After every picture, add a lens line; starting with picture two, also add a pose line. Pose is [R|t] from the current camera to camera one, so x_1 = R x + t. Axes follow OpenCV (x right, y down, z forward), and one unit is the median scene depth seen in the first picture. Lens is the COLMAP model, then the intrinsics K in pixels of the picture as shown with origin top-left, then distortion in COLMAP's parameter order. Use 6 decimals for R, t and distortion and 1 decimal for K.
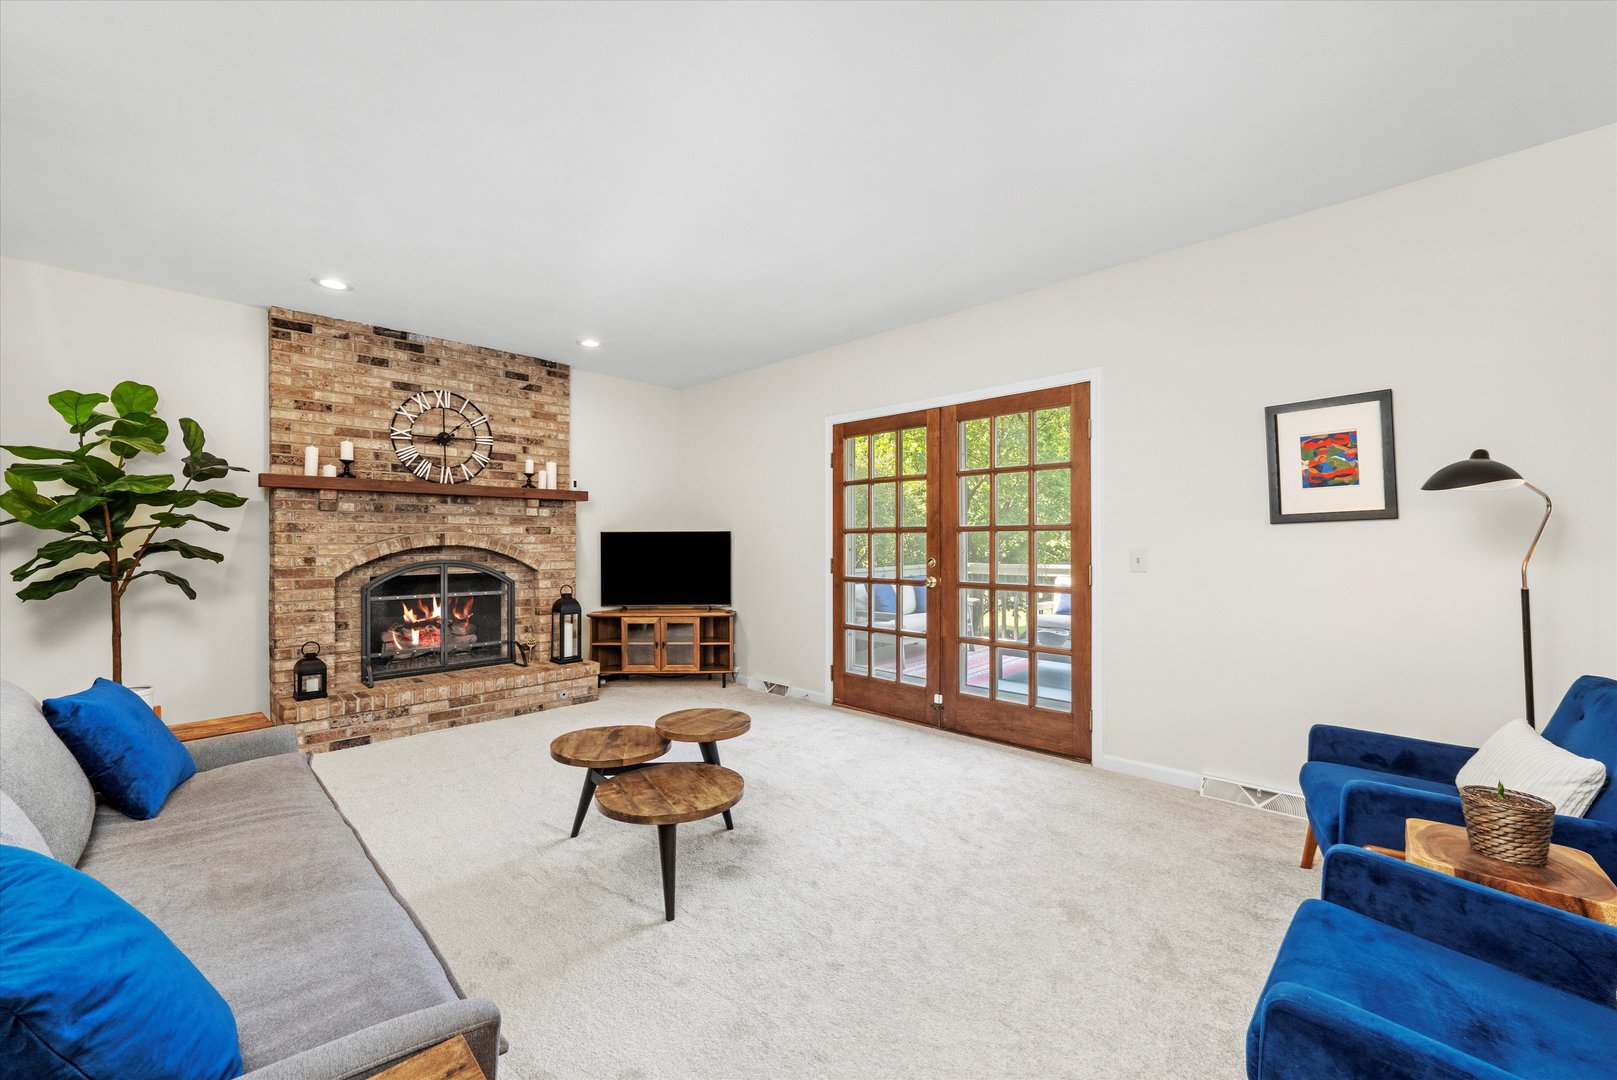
lens RADIAL K [[617.7, 0, 797.7], [0, 617.7, 538.4], [0, 0, 1]] dist [-0.017707, 0.000165]
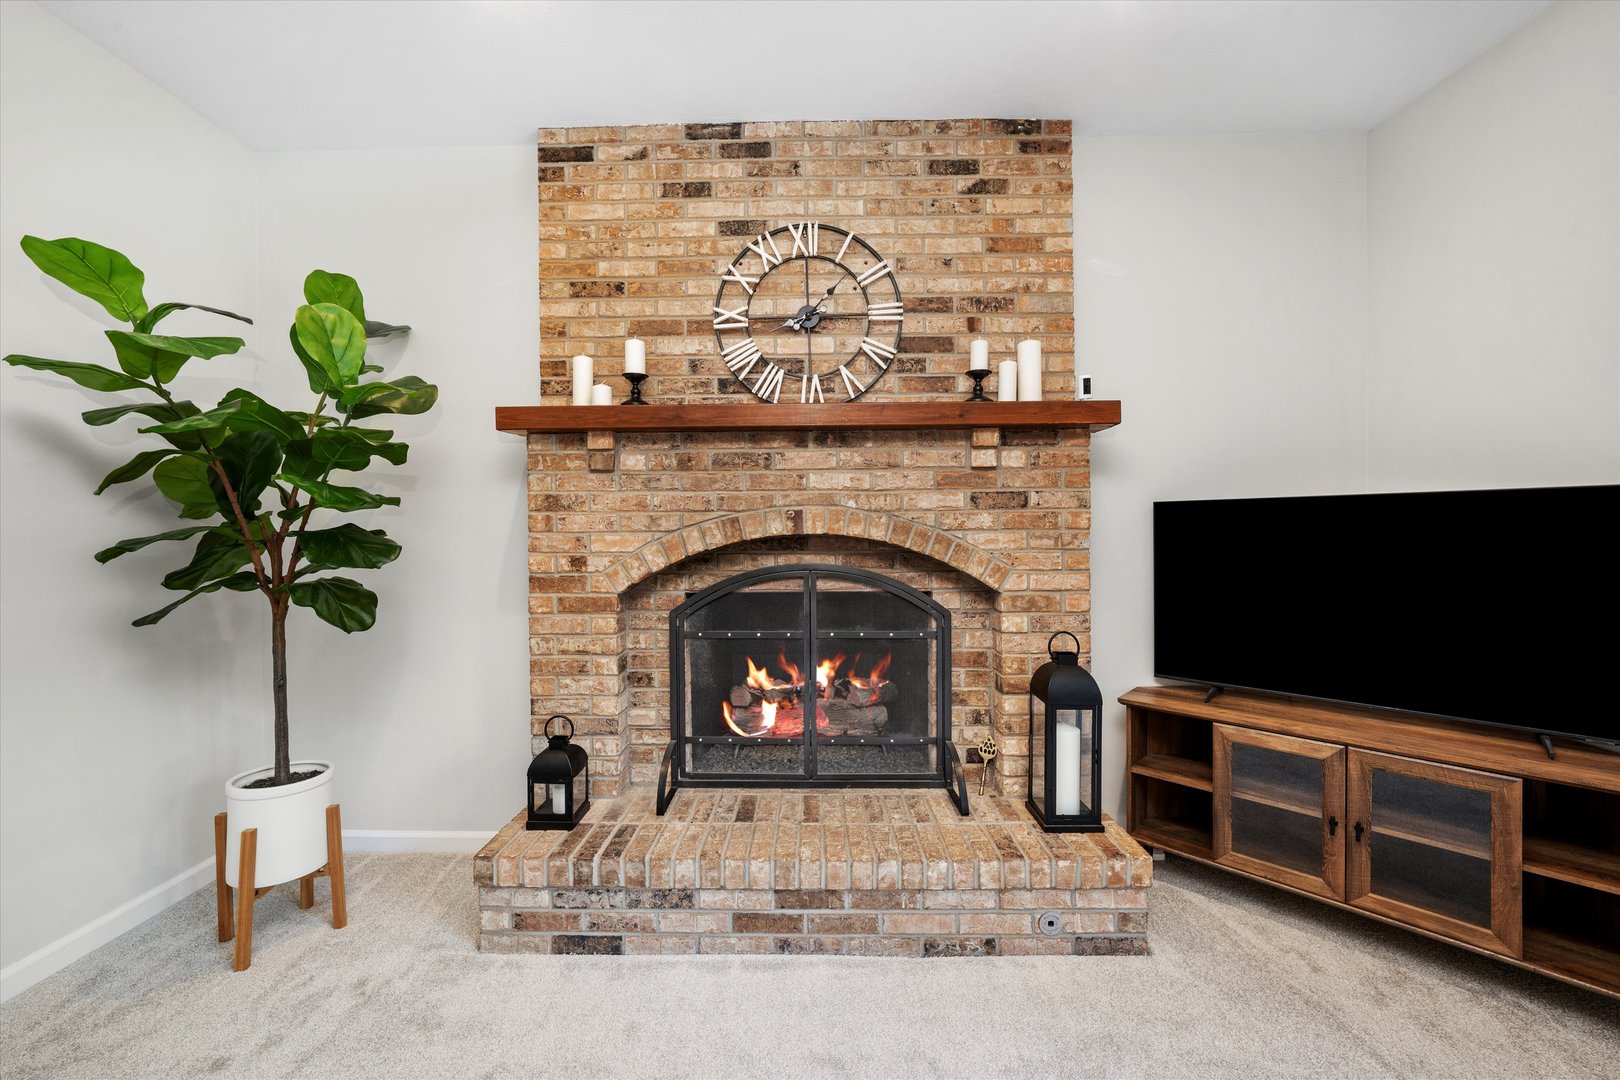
lens RADIAL K [[618.8, 0, 799.2], [0, 618.8, 538.4], [0, 0, 1]] dist [-0.017707, 0.000165]
pose [[0.685471, 0.003140, -0.728093, -0.223202], [0.009004, 0.999878, 0.012789, 0.008287], [0.728044, -0.015322, 0.685359, 0.666192]]
